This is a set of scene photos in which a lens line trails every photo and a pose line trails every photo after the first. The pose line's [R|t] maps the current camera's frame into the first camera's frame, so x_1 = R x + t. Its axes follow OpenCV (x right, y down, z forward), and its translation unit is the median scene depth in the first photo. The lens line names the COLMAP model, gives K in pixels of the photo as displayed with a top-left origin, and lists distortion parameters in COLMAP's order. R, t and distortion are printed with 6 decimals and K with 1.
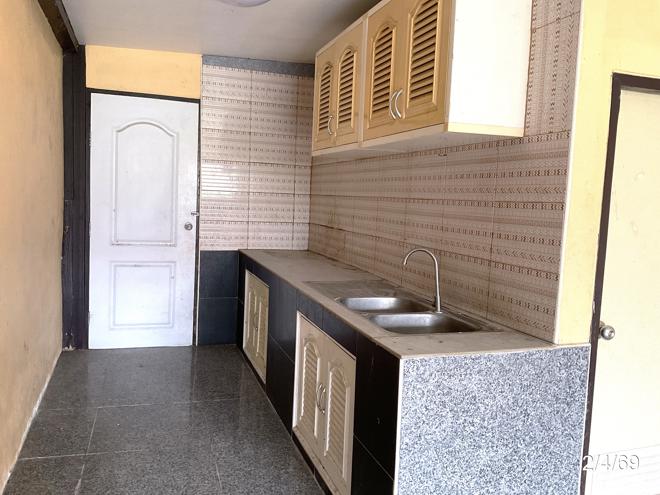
lens RADIAL K [[569.3, 0, 330.0], [0, 569.3, 247.5], [0, 0, 1]] dist [-0.000434, -0.005908]
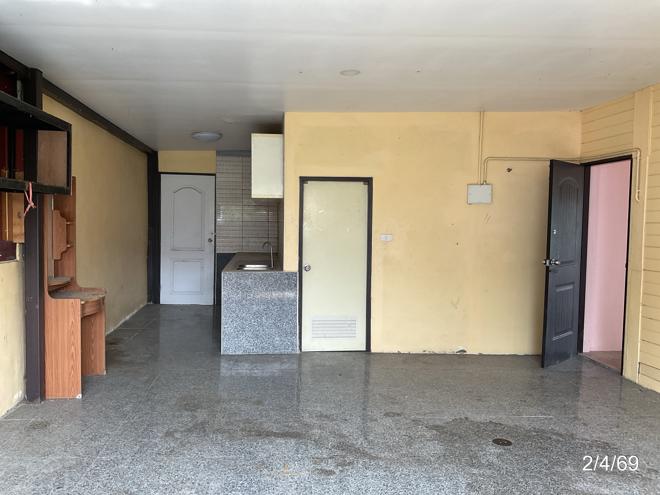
lens RADIAL K [[569.3, 0, 330.0], [0, 569.3, 247.5], [0, 0, 1]] dist [-0.000434, -0.005908]
pose [[0.978097, -0.016026, -0.207533, 0.548909], [0.005046, 0.998564, -0.053329, 0.092555], [0.208089, 0.051114, 0.976773, -0.786638]]
